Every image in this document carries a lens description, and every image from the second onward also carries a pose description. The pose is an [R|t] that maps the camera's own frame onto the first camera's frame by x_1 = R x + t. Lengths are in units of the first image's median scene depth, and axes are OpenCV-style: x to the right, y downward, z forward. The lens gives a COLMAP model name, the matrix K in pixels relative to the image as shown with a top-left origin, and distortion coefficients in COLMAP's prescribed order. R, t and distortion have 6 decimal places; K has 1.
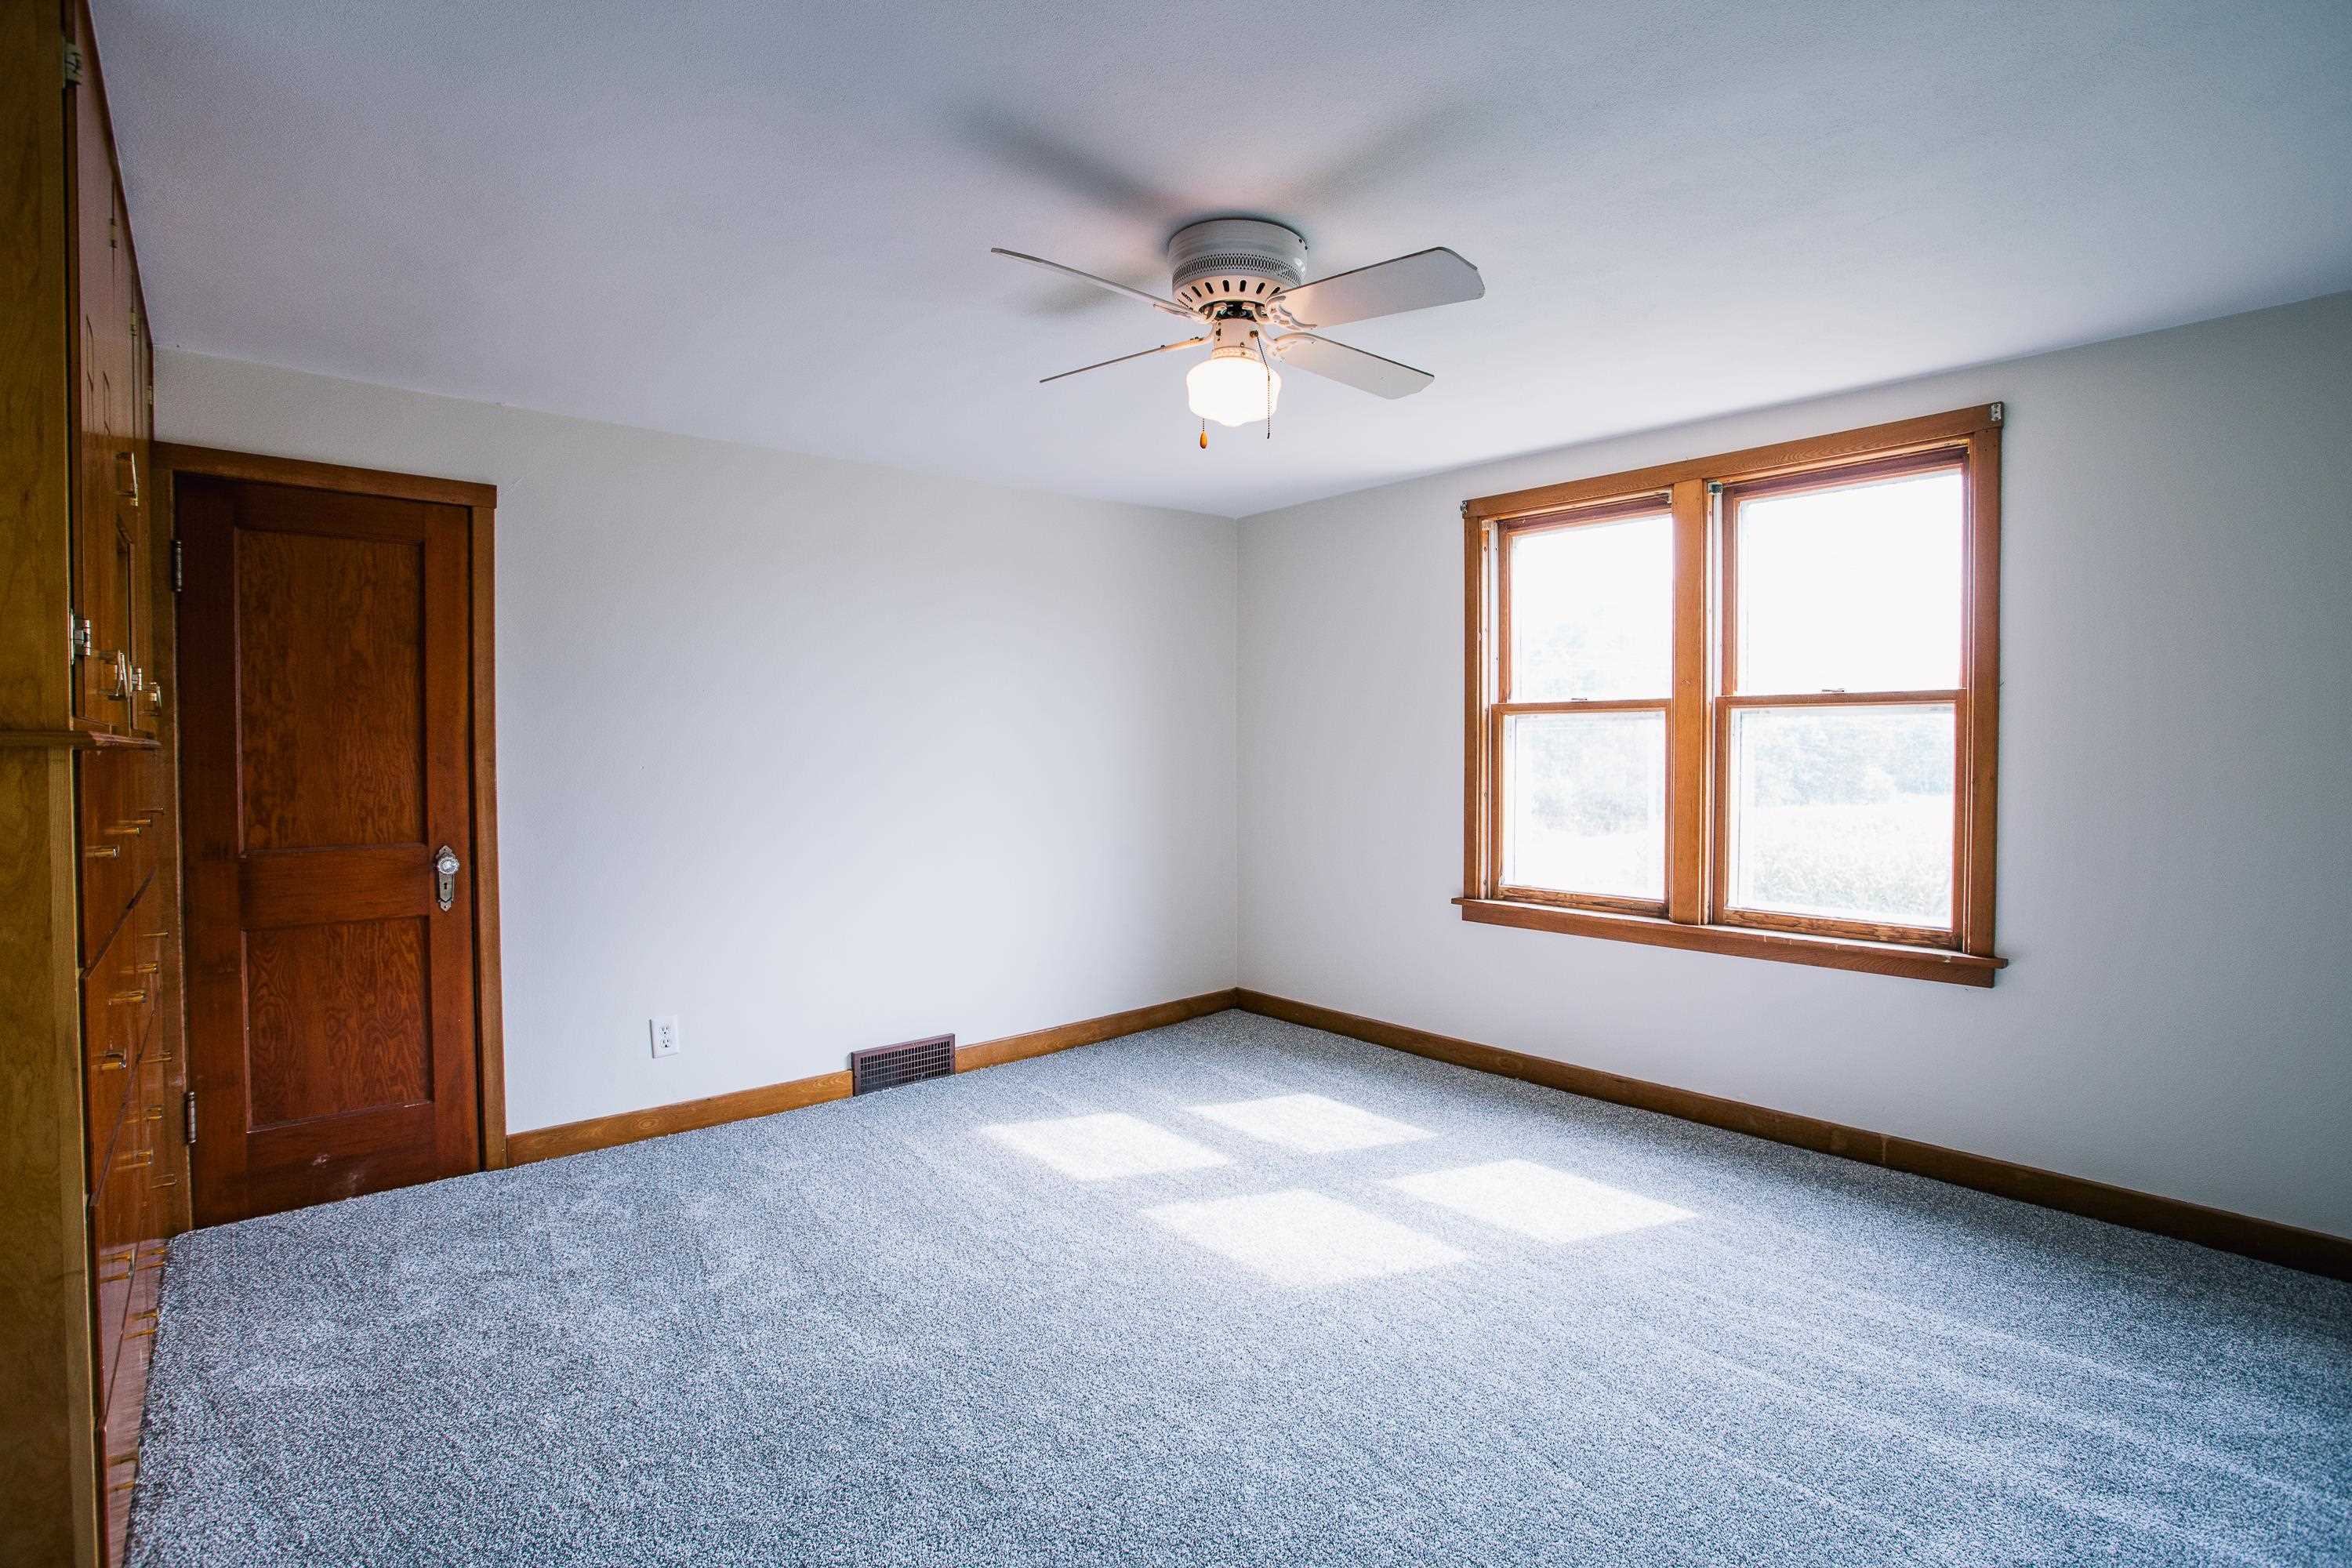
lens RADIAL K [[1174.8, 0, 1180.5], [0, 1174.8, 775.5], [0, 0, 1]] dist [-0.080828, 0.036341]
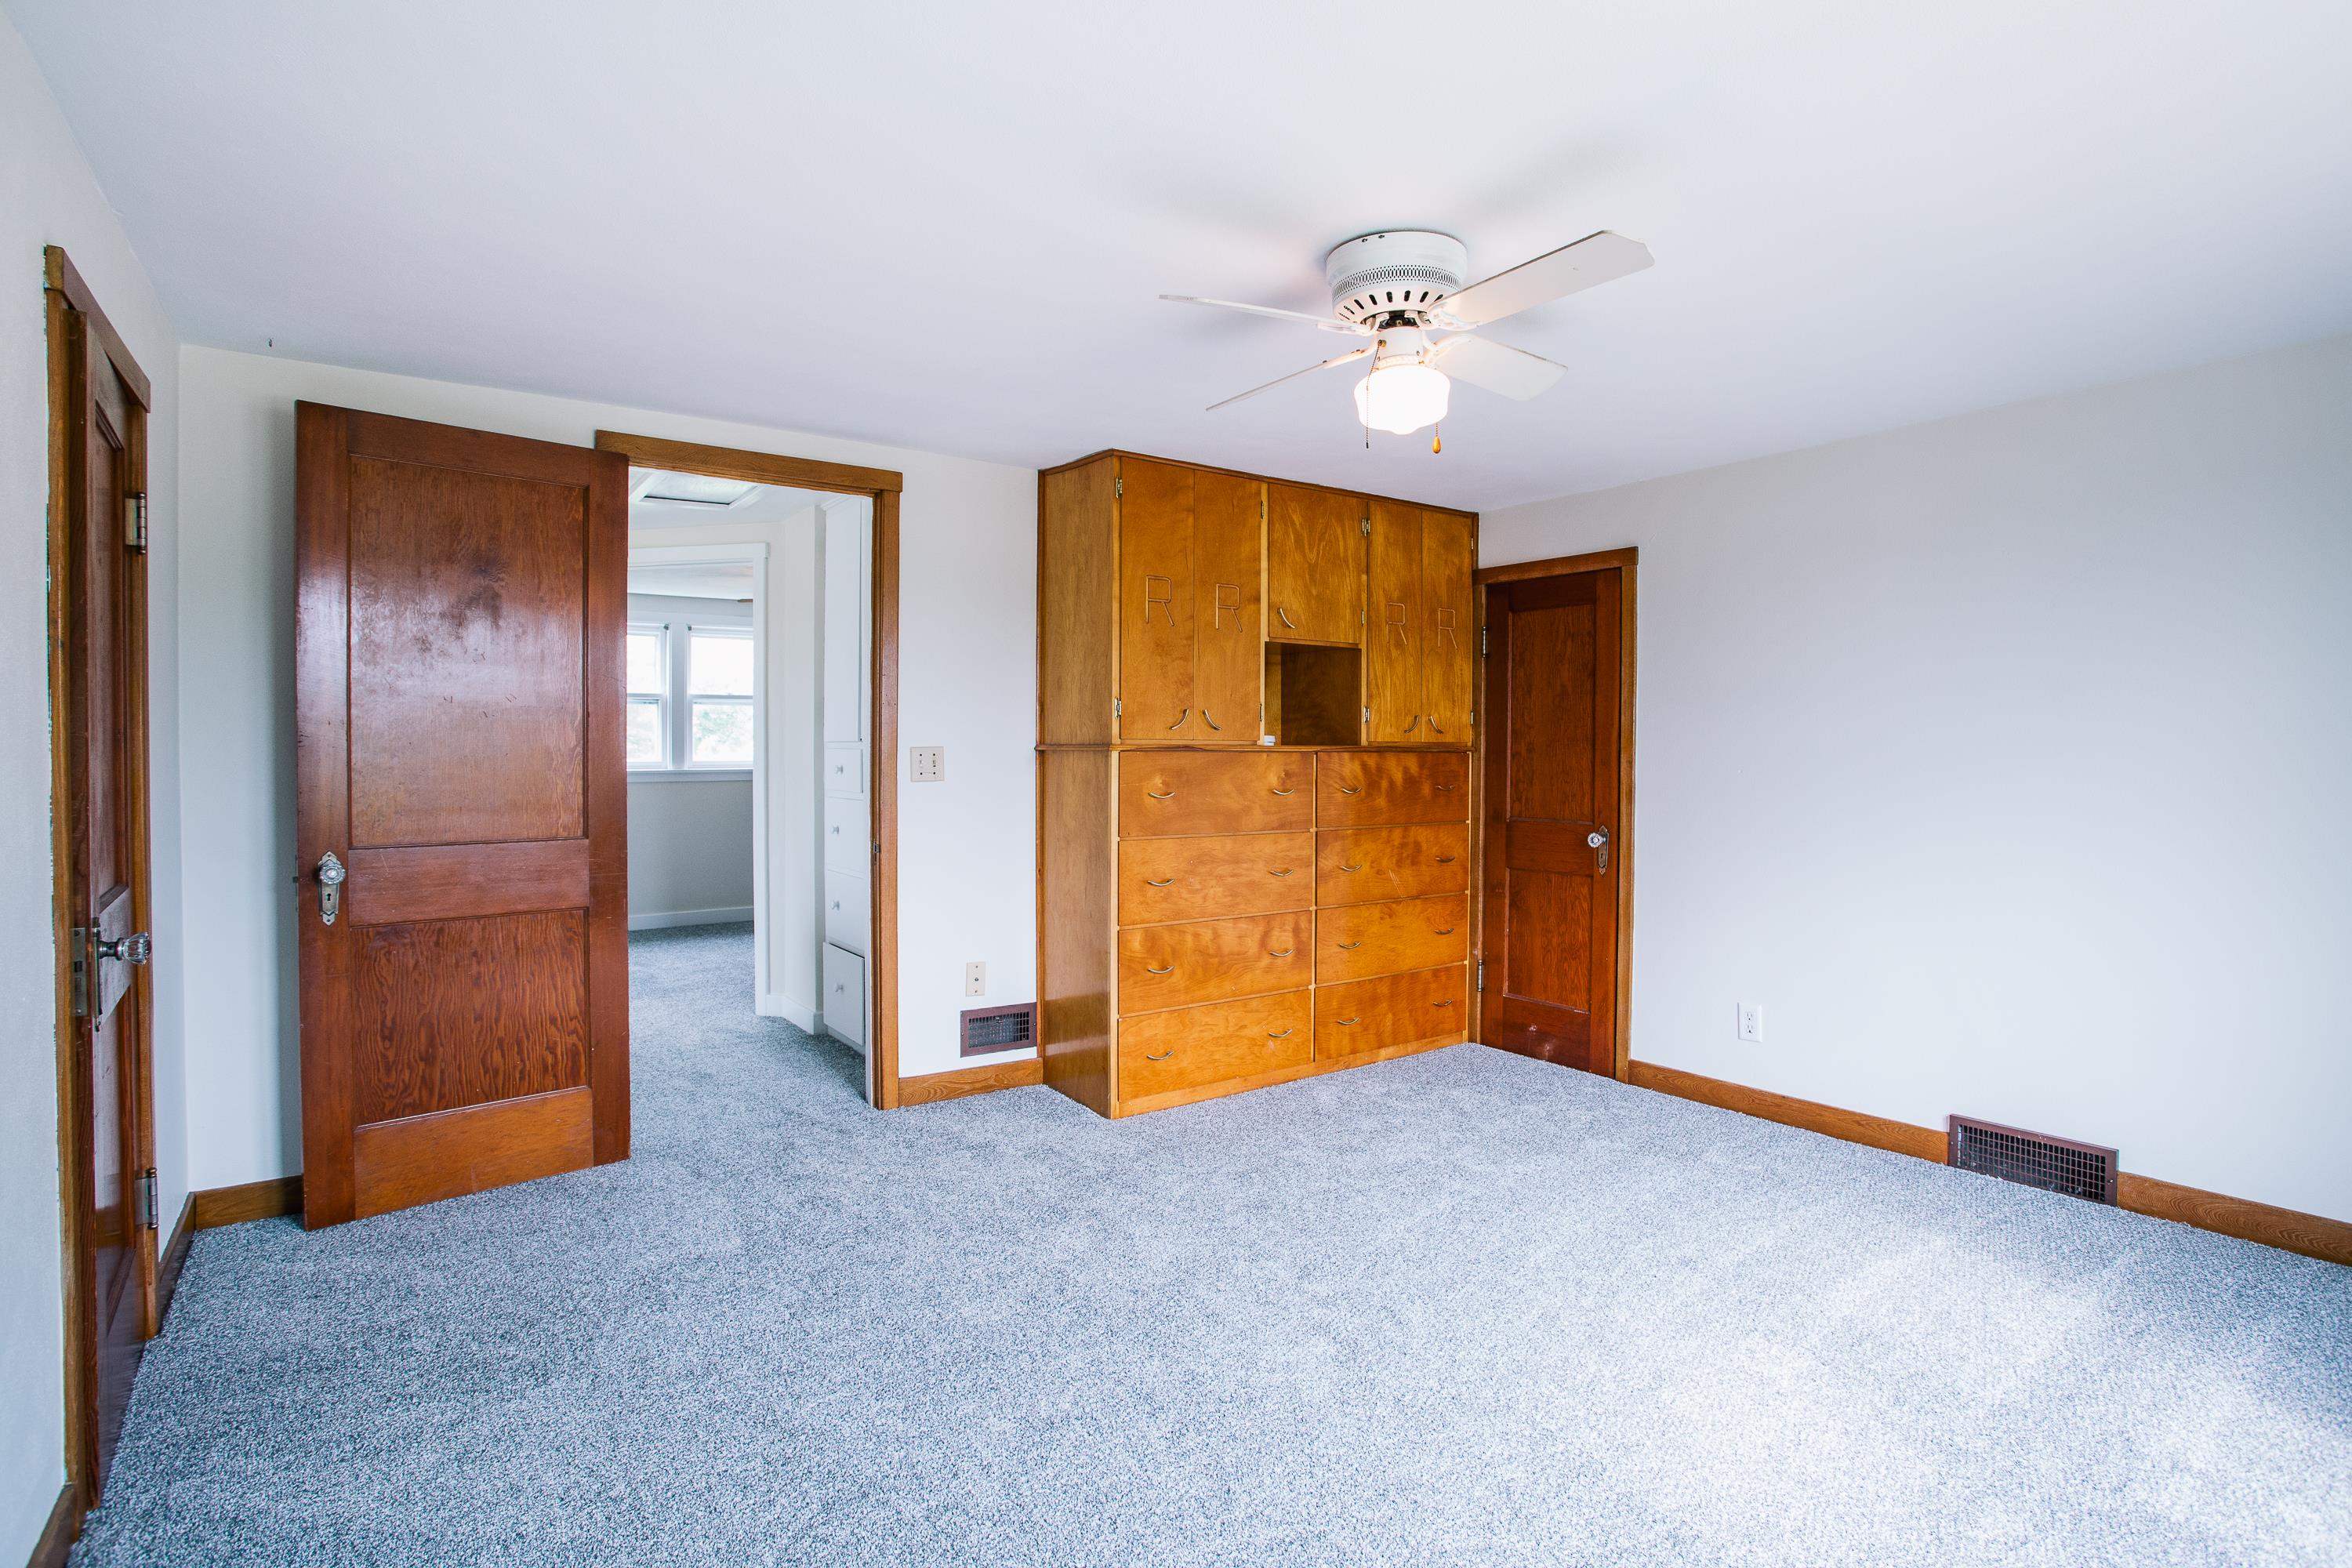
lens RADIAL K [[1174.8, 0, 1180.5], [0, 1174.8, 775.5], [0, 0, 1]] dist [-0.080828, 0.036341]
pose [[-0.116801, 0.026533, -0.992801, 0.786813], [-0.025209, 0.999242, 0.029671, -0.026267], [0.992835, 0.028494, -0.116044, 0.686896]]
